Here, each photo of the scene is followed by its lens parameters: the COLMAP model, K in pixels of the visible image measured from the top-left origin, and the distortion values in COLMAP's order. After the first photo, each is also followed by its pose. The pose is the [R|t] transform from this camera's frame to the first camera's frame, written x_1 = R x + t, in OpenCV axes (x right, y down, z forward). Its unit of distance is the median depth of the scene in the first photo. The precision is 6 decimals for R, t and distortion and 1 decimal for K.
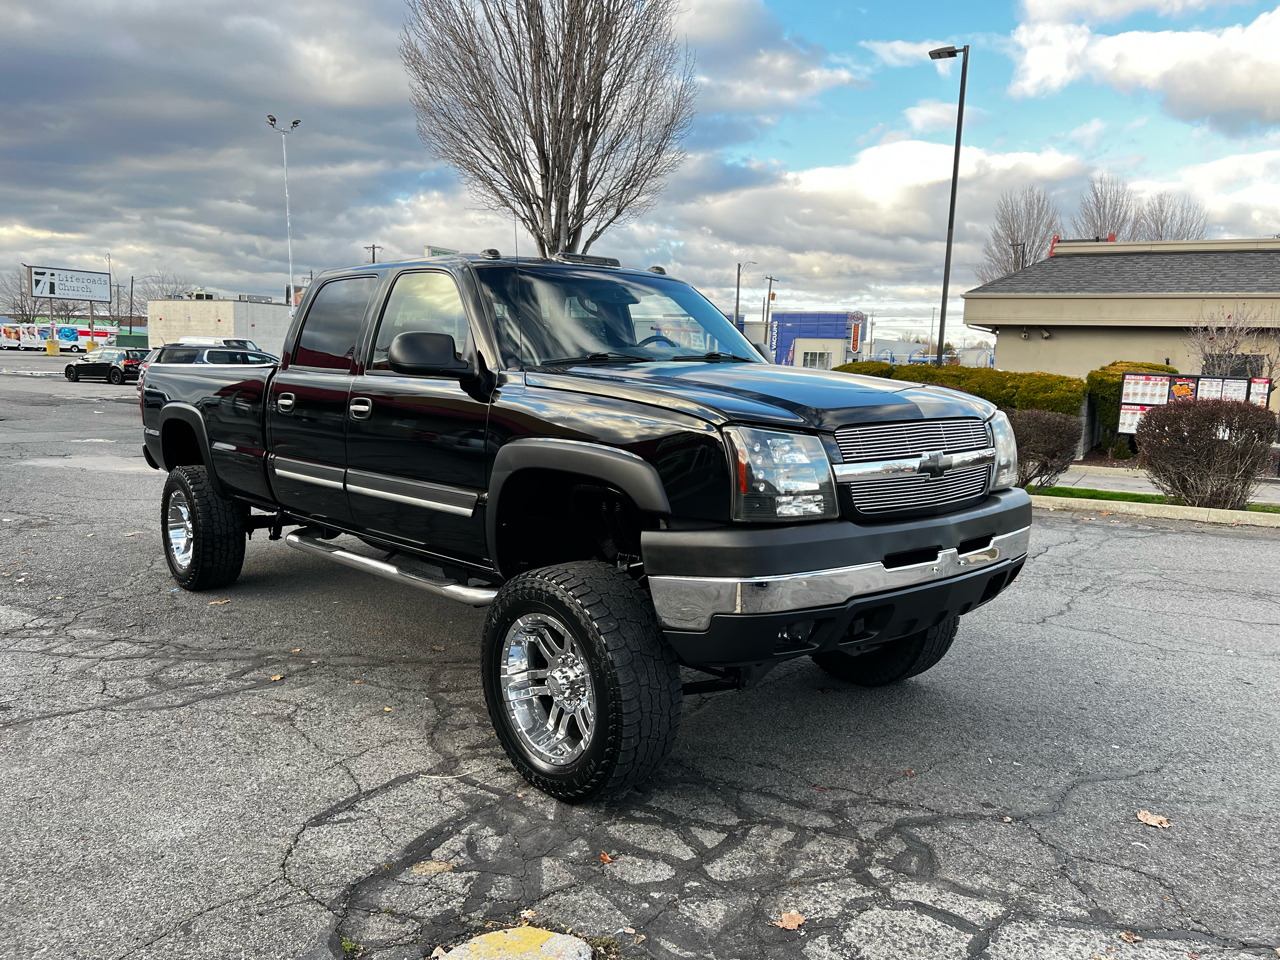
lens RADIAL K [[955.2, 0, 631.8], [0, 955.2, 506.1], [0, 0, 1]] dist [0.048023, -0.055469]
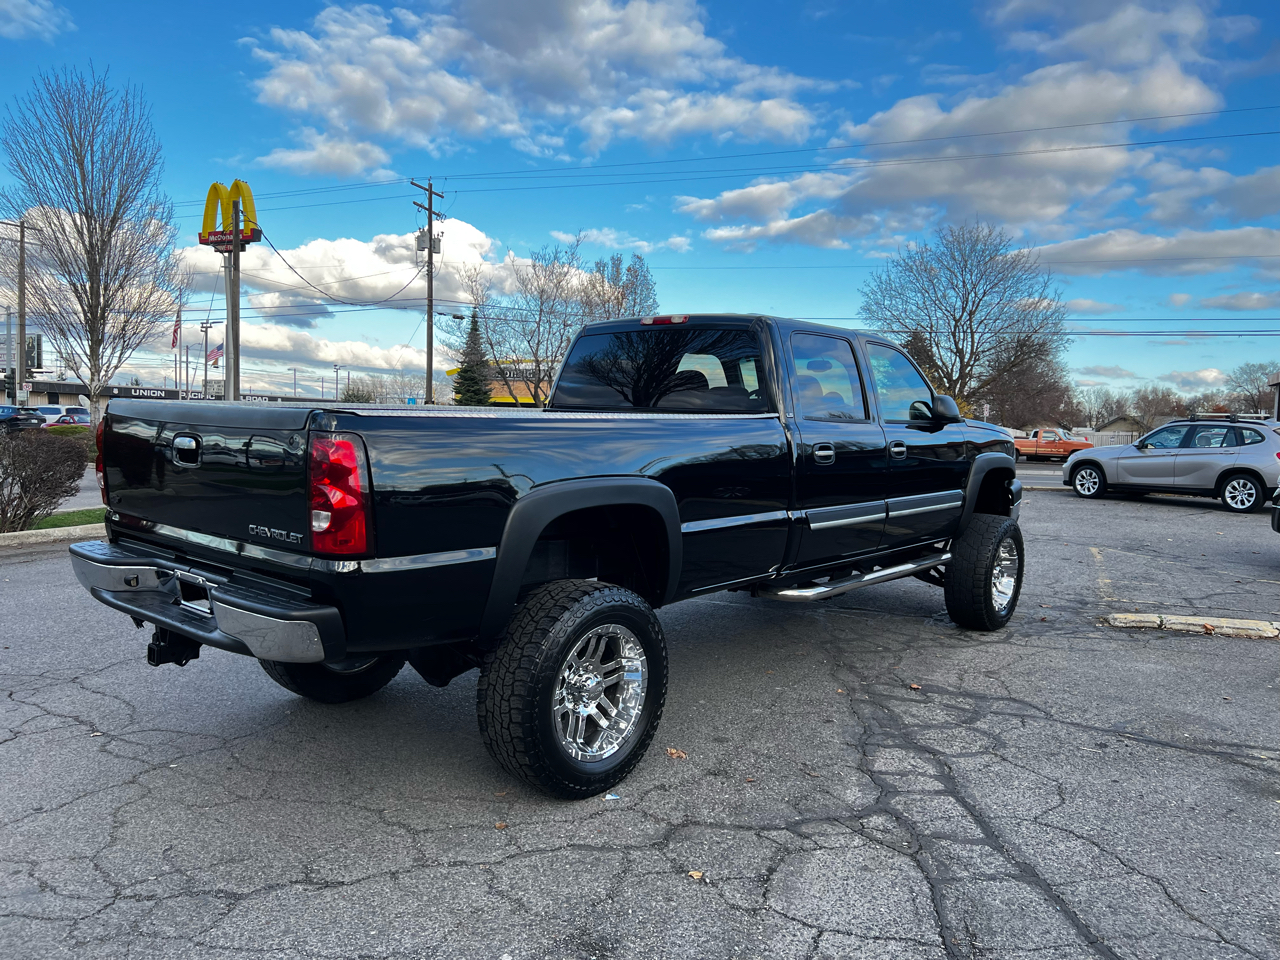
lens RADIAL K [[955.2, 0, 654.0], [0, 955.2, 477.6], [0, 0, 1]] dist [0.048023, -0.055469]
pose [[-0.122753, -0.086632, 0.988649, -1.864007], [0.114922, 0.988240, 0.100866, -0.287415], [-0.985761, 0.125999, -0.111354, 1.829101]]
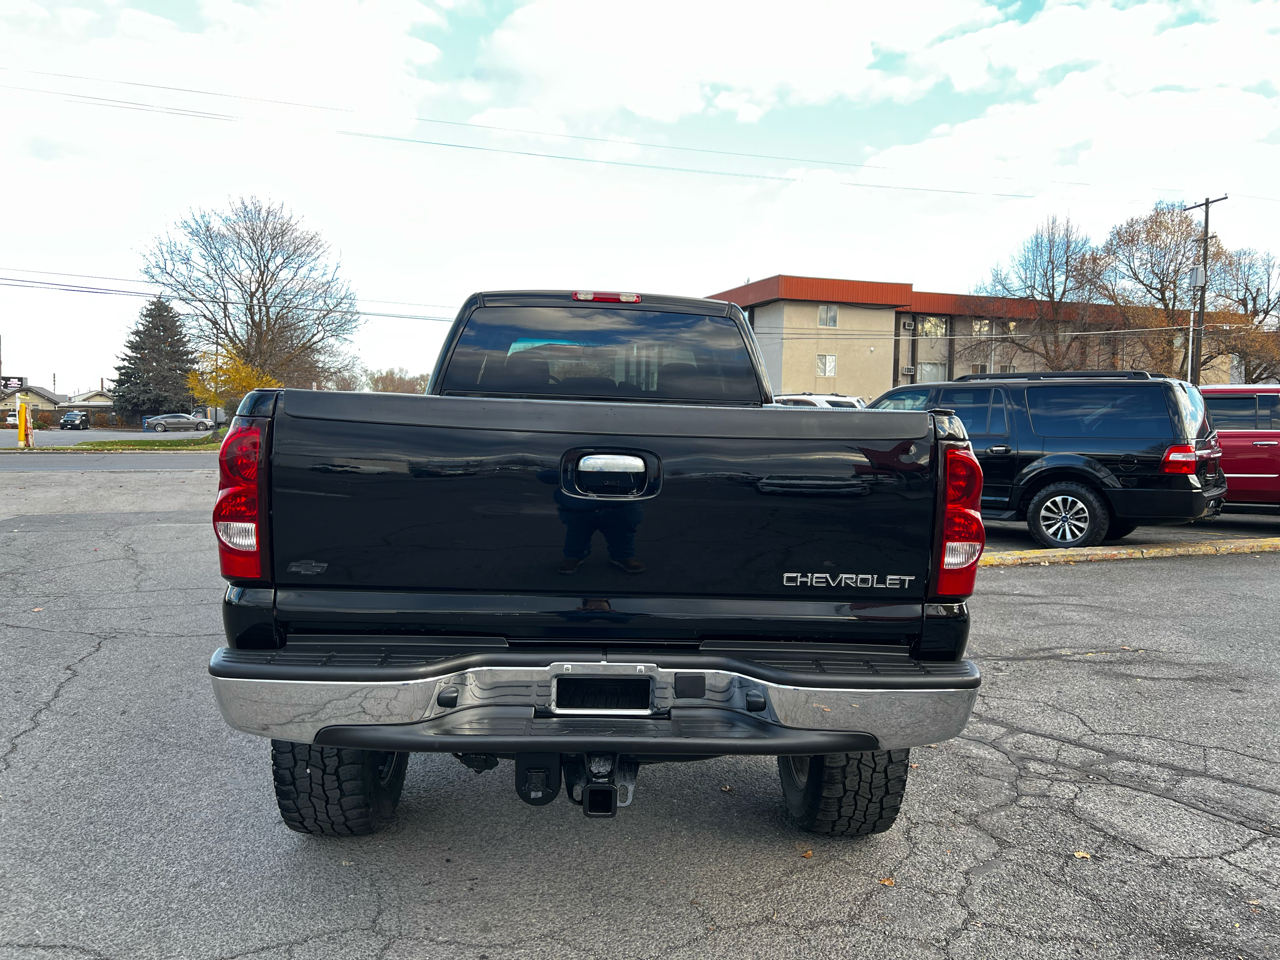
lens RADIAL K [[955.2, 0, 649.2], [0, 955.2, 484.5], [0, 0, 1]] dist [0.048023, -0.055469]
pose [[-0.769586, -0.085037, 0.632856, -1.258119], [0.055511, 0.978431, 0.198977, -0.385444], [-0.636126, 0.188260, -0.748266, 2.627964]]
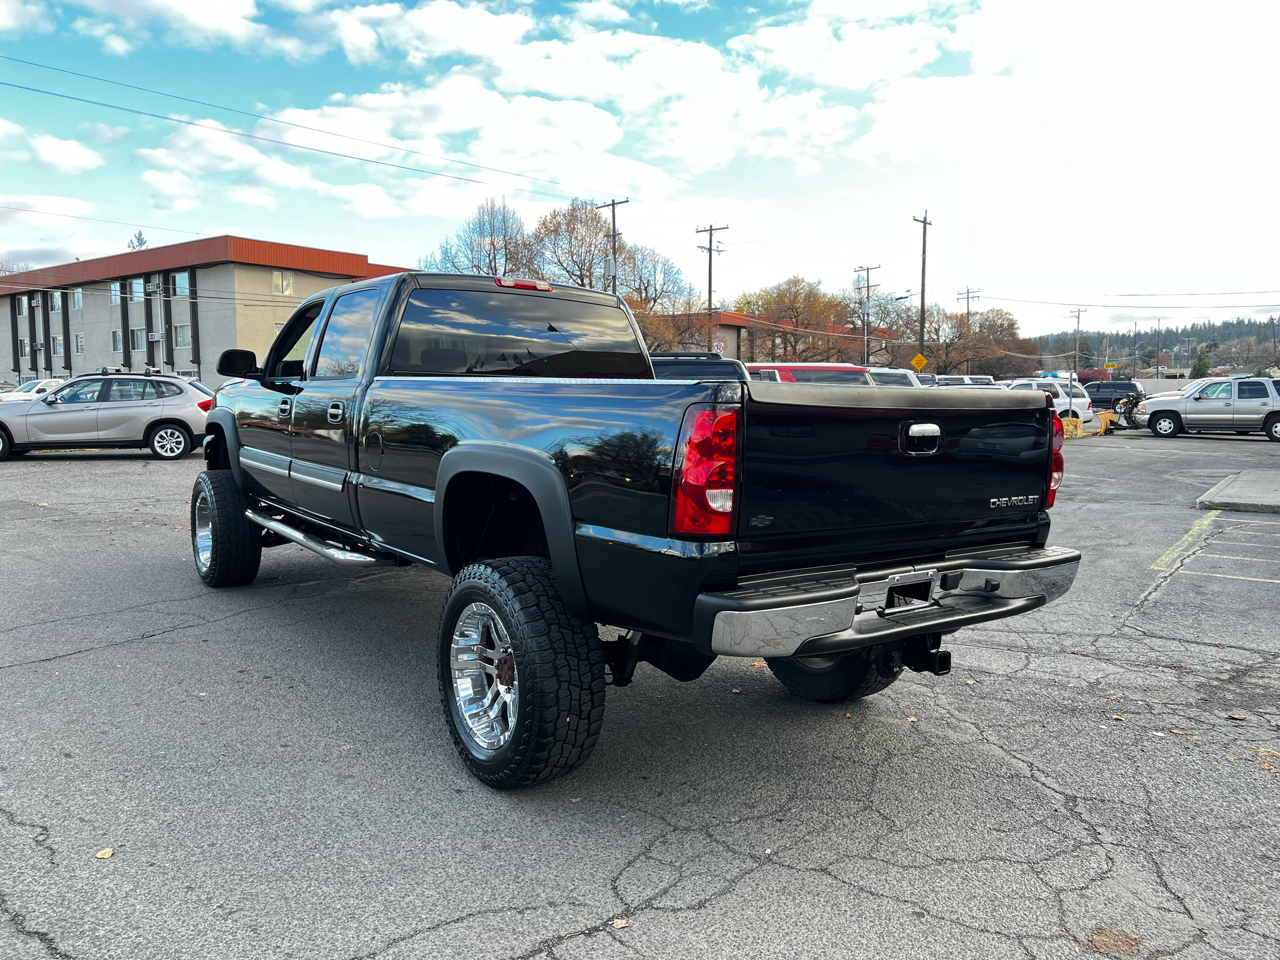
lens RADIAL K [[955.2, 0, 648.1], [0, 955.2, 484.0], [0, 0, 1]] dist [0.048023, -0.055469]
pose [[-0.994053, -0.041892, 0.100518, -0.685368], [-0.016748, 0.970875, 0.239000, -0.434611], [-0.107603, 0.235895, -0.965803, 3.065690]]
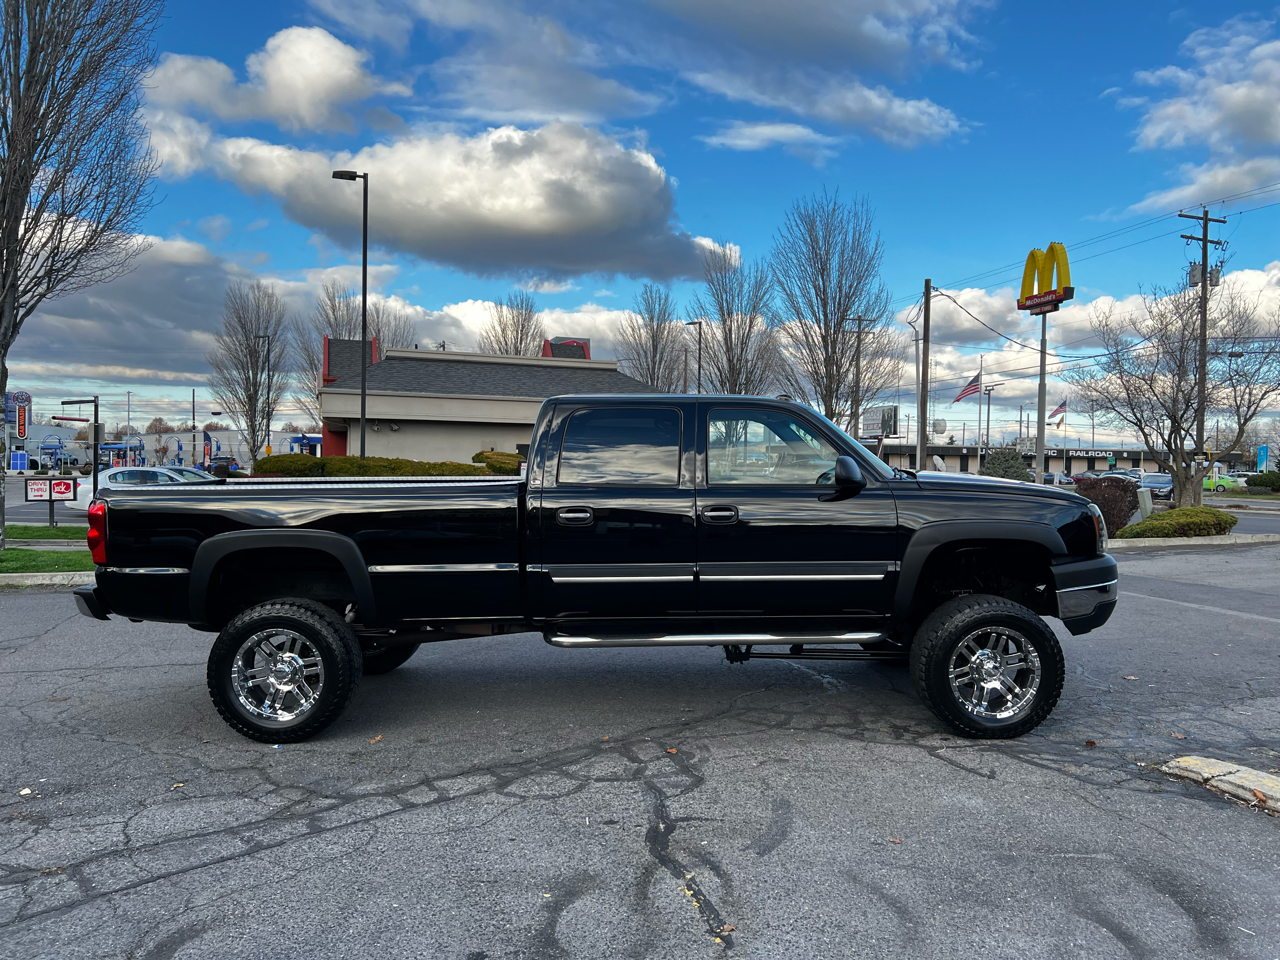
lens RADIAL K [[955.2, 0, 660.2], [0, 955.2, 508.6], [0, 0, 1]] dist [0.048023, -0.055469]
pose [[0.669998, -0.057937, 0.740099, -1.559879], [0.120125, 0.992272, -0.031070, -0.098645], [-0.732579, 0.109721, 0.671780, 0.261812]]
